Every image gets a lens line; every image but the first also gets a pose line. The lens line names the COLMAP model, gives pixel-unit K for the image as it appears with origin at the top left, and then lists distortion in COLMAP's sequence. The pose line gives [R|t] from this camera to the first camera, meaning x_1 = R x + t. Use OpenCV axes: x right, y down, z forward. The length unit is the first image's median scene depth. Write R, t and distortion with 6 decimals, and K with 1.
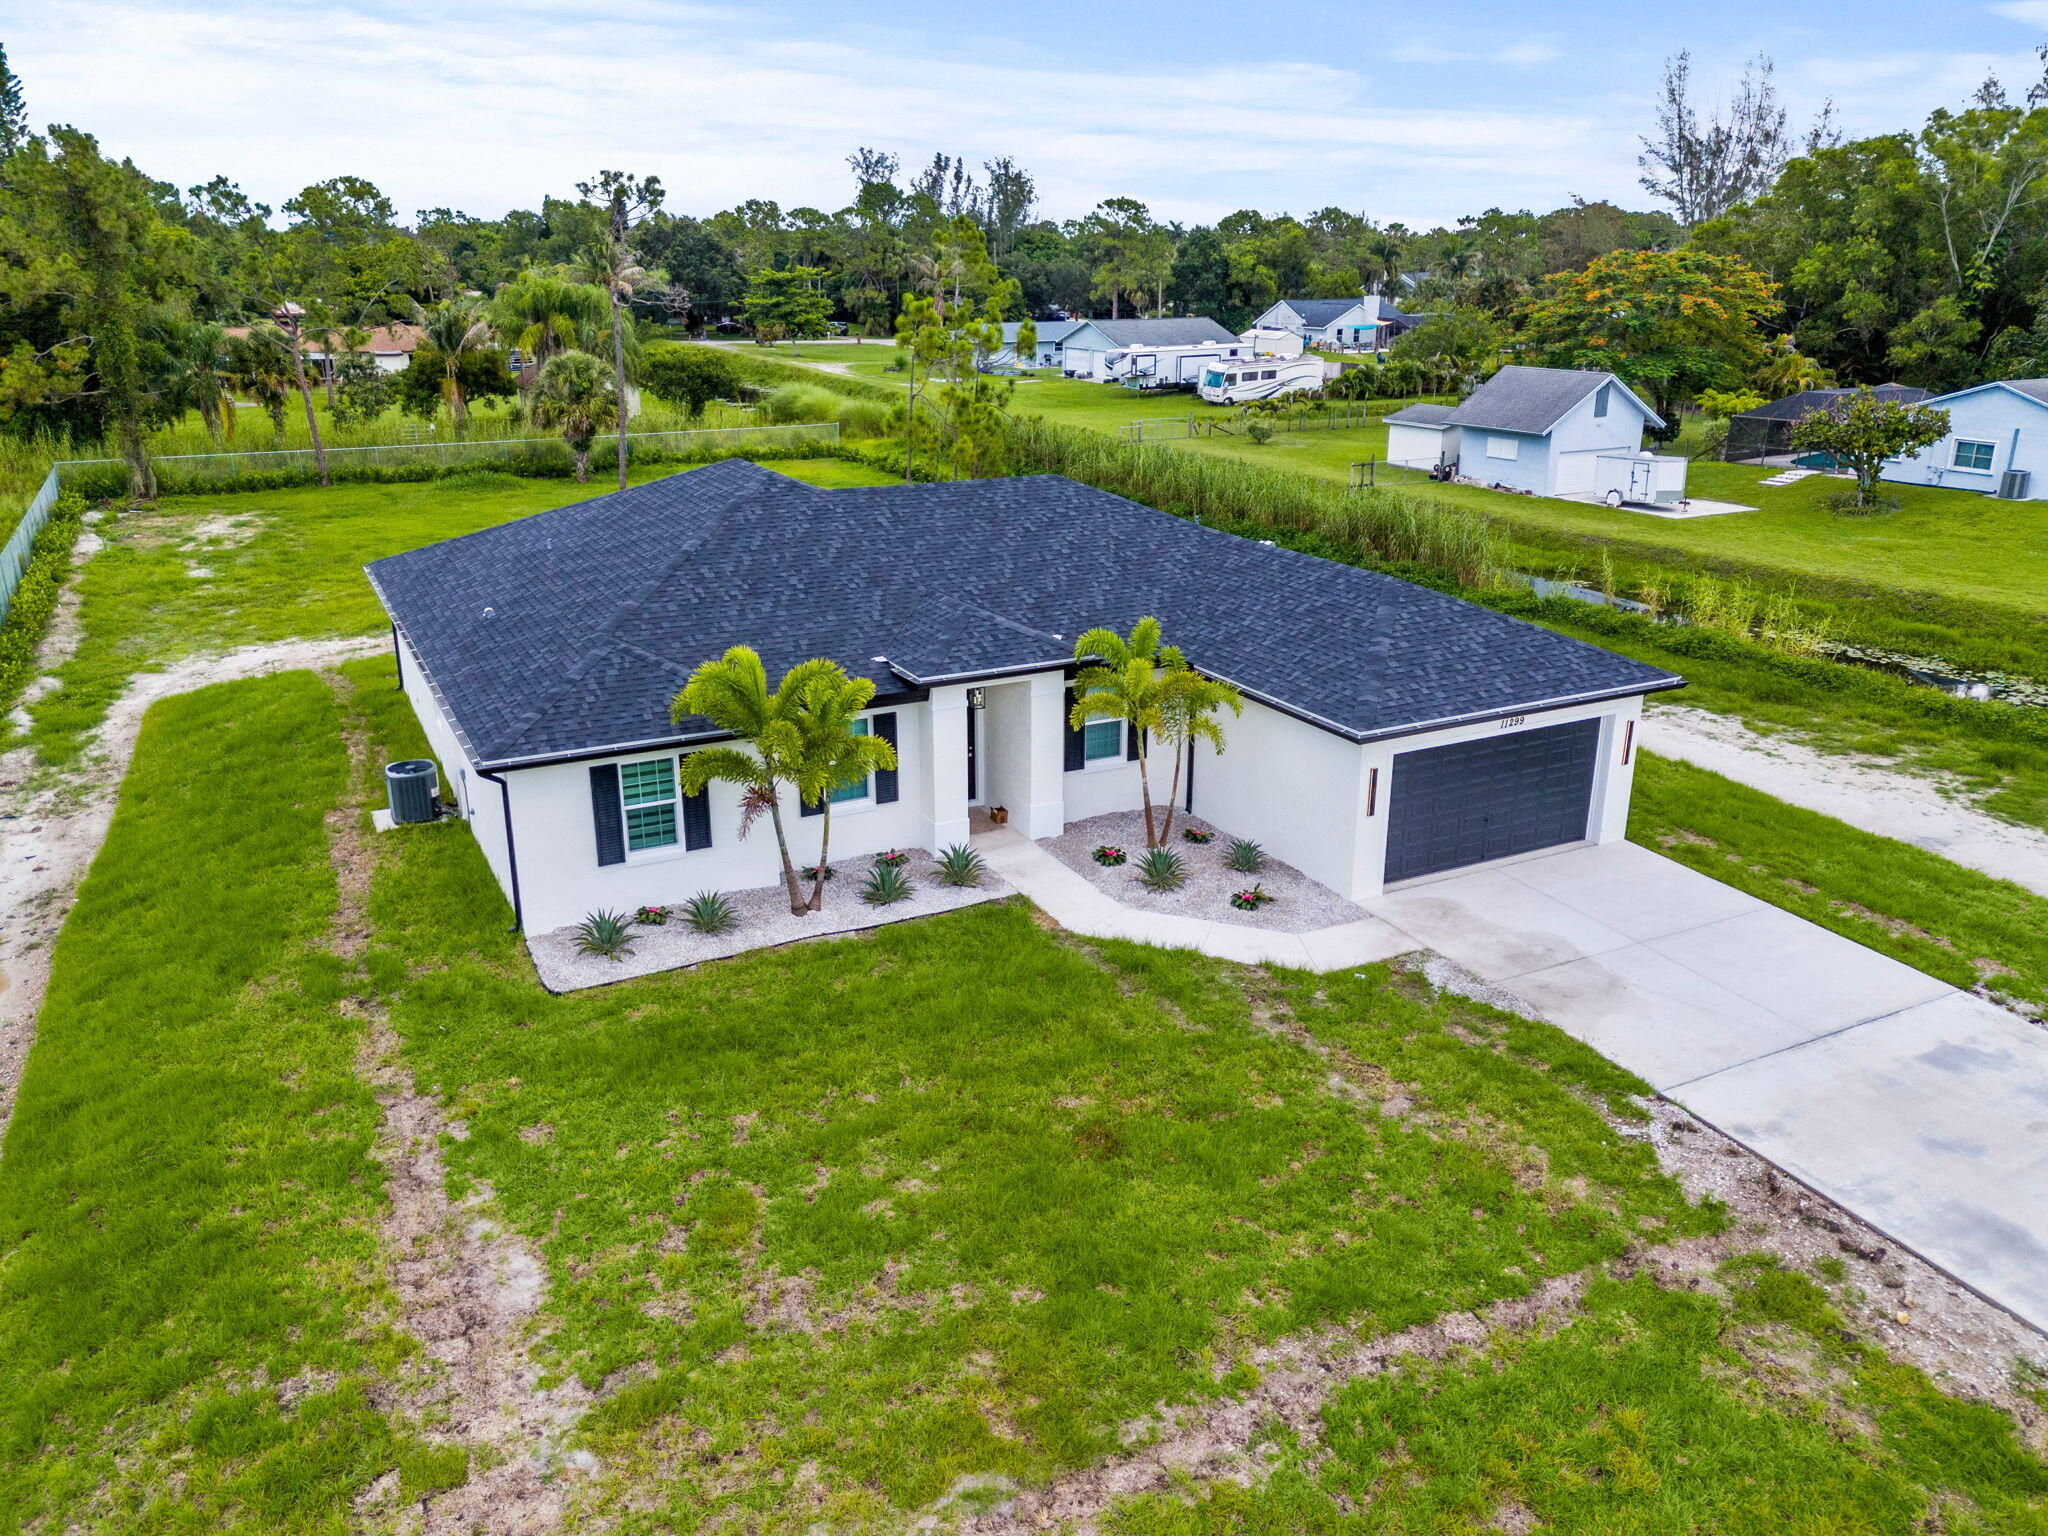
lens RADIAL K [[1503.2, 0, 1032.2], [0, 1503.2, 769.5], [0, 0, 1]] dist [0.068437, -0.063639]
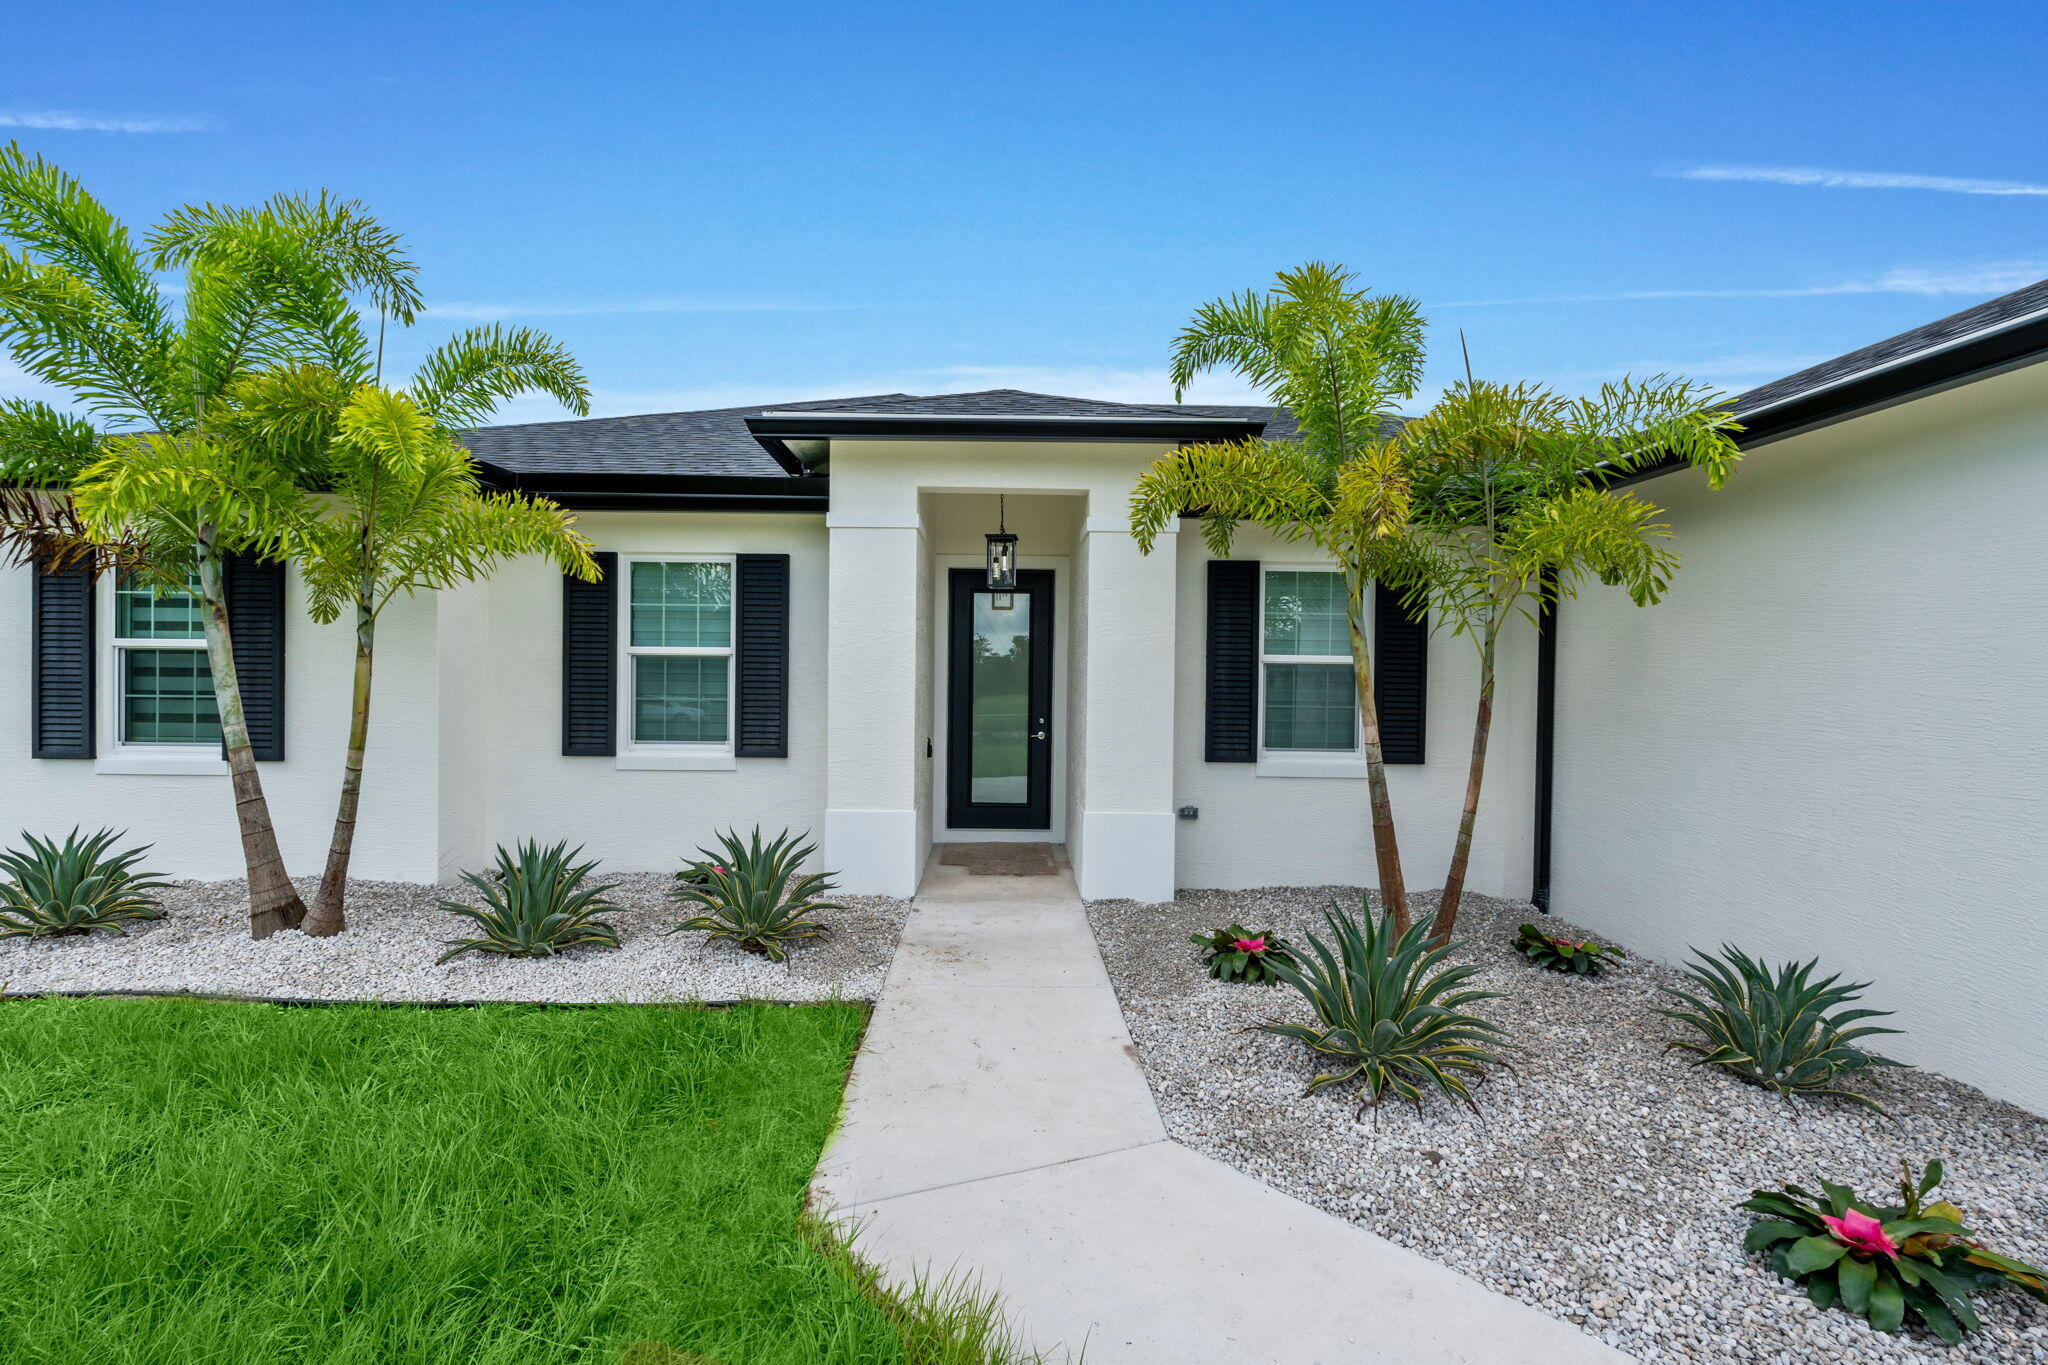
lens RADIAL K [[897.2, 0, 1006.3], [0, 897.2, 688.6], [0, 0, 1]] dist [-0.002177, -0.000250]
pose [[0.889152, 0.016169, -0.457326, 0.090565], [-0.156798, 0.949644, -0.271276, 0.061379], [0.429911, 0.312913, 0.846913, 0.763498]]
